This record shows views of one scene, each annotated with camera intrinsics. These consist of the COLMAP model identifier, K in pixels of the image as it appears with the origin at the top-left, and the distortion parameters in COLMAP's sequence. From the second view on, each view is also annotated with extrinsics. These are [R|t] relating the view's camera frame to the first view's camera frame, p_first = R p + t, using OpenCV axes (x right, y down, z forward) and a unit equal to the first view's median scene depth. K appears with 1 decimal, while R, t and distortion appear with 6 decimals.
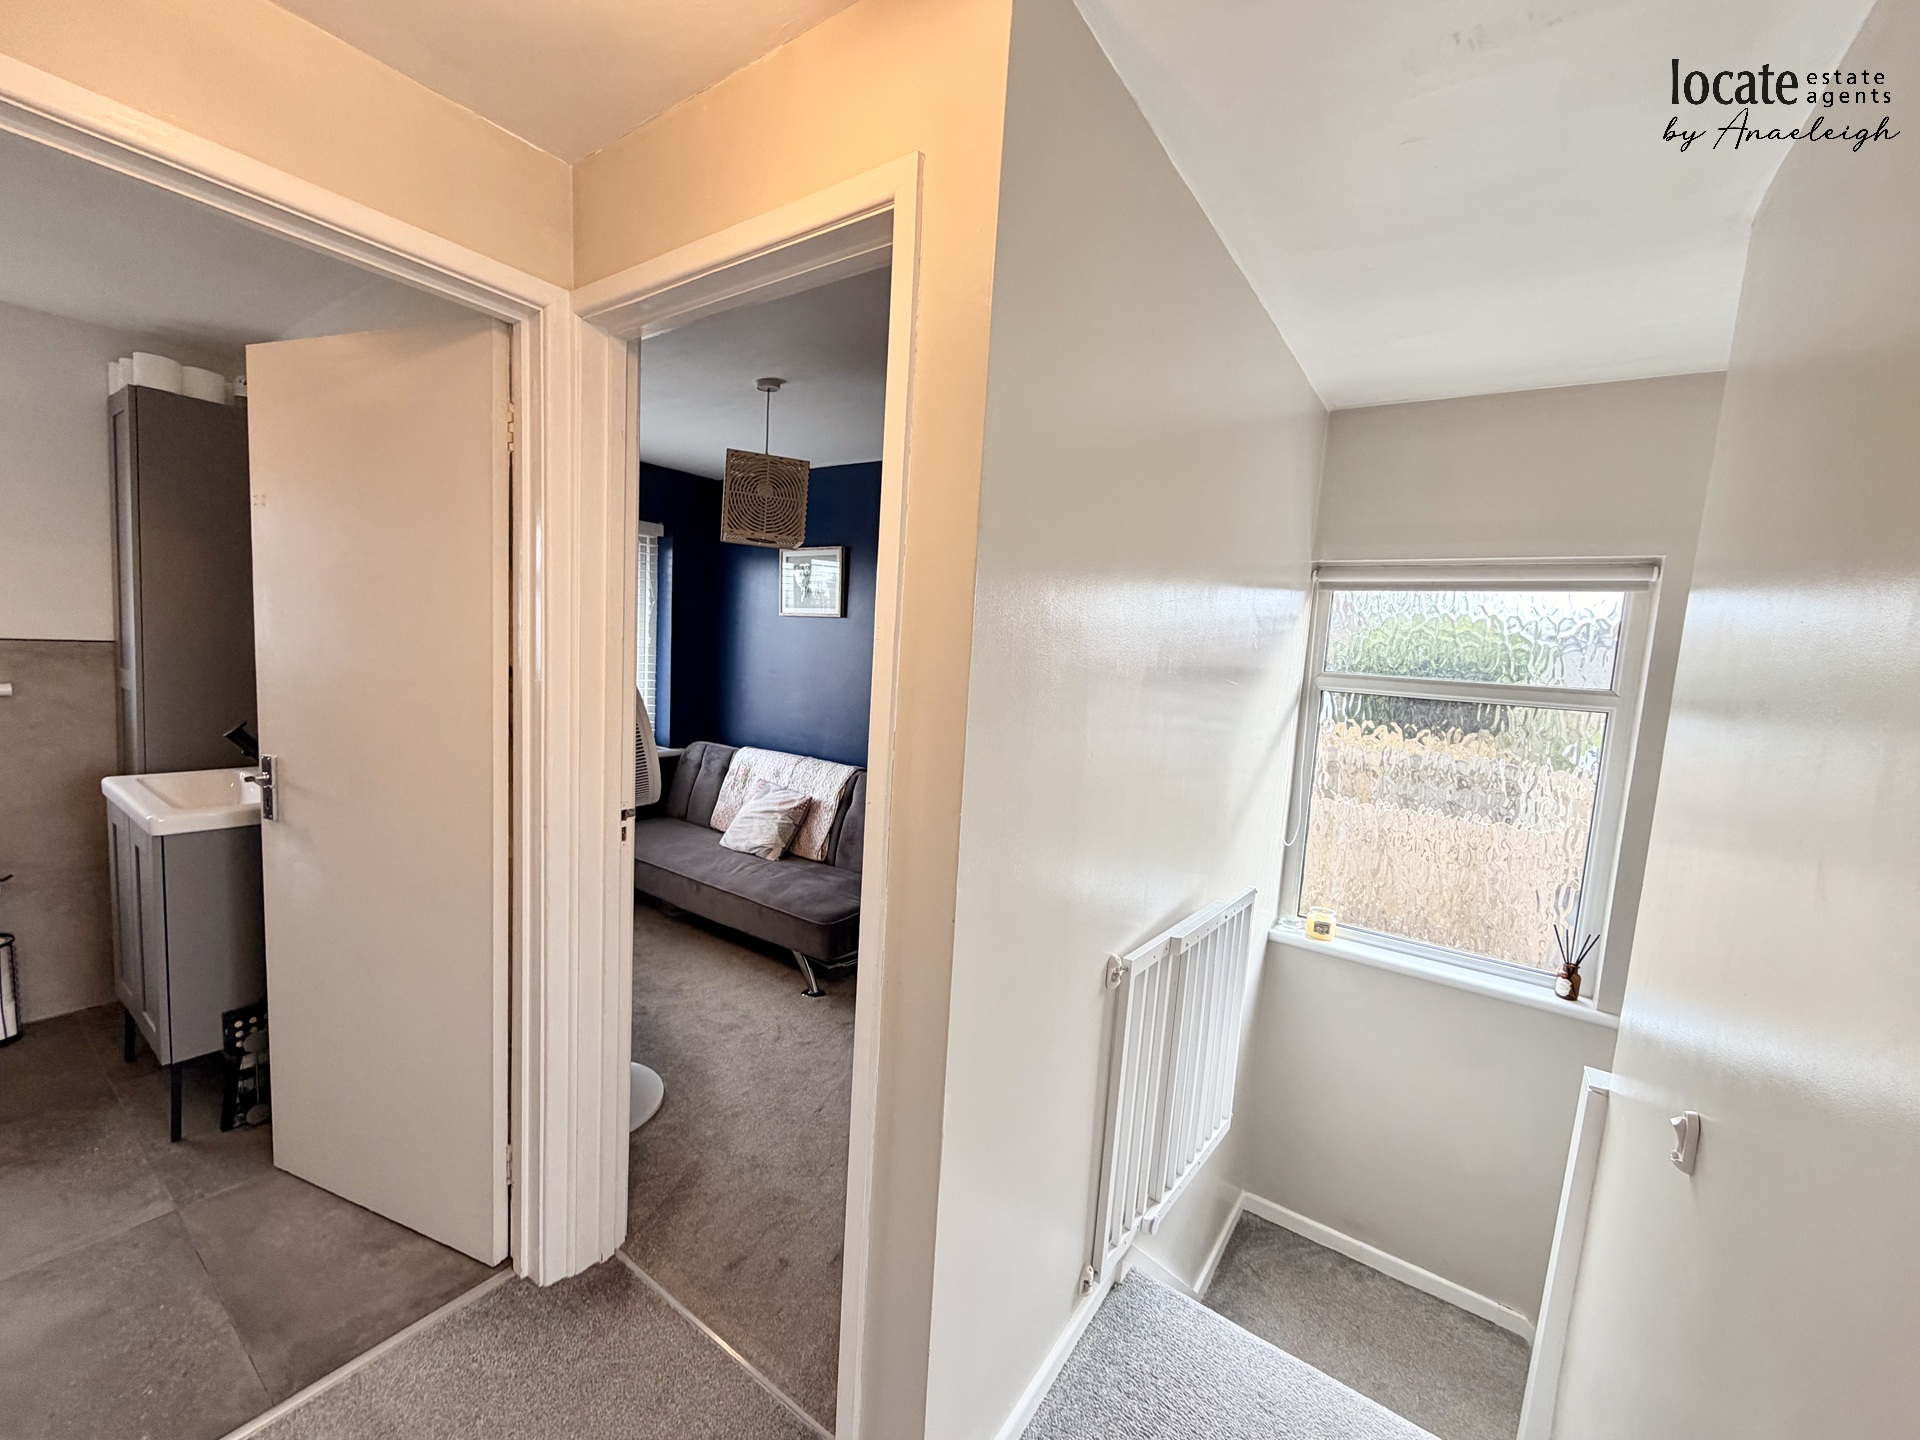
lens RADIAL K [[763.5, 0, 957.0], [0, 763.5, 726.2], [0, 0, 1]] dist [0.000045, -0.000461]
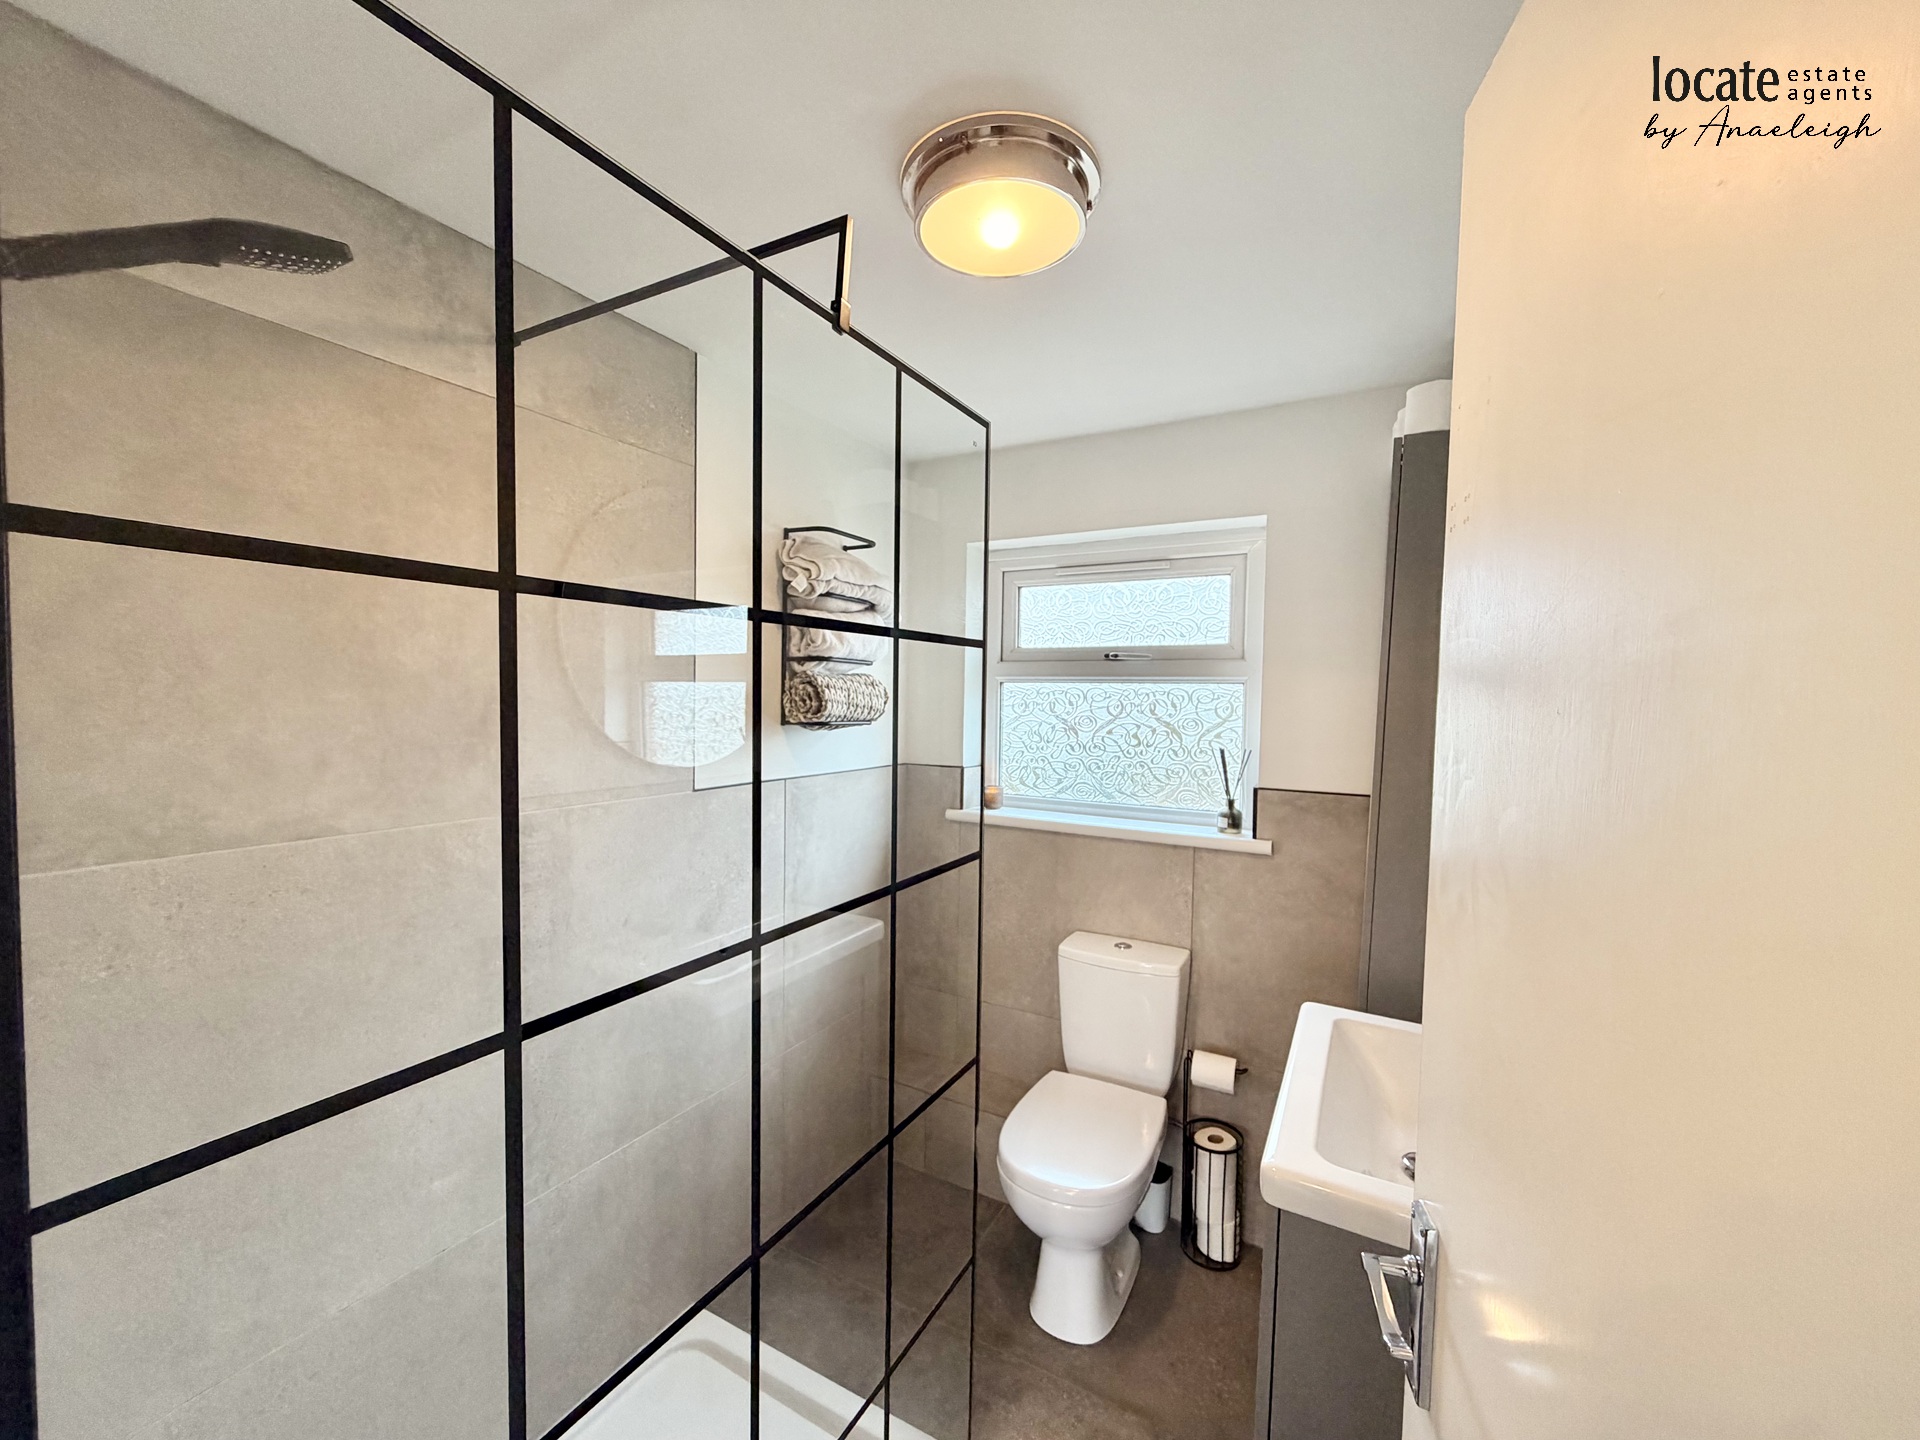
lens RADIAL K [[763.5, 0, 959.4], [0, 763.5, 722.3], [0, 0, 1]] dist [0.000045, -0.000461]
pose [[0.104085, -0.020749, -0.994352, -0.420544], [-0.118450, 0.992408, -0.033108, -0.117530], [0.987490, 0.121227, 0.100837, 0.546339]]
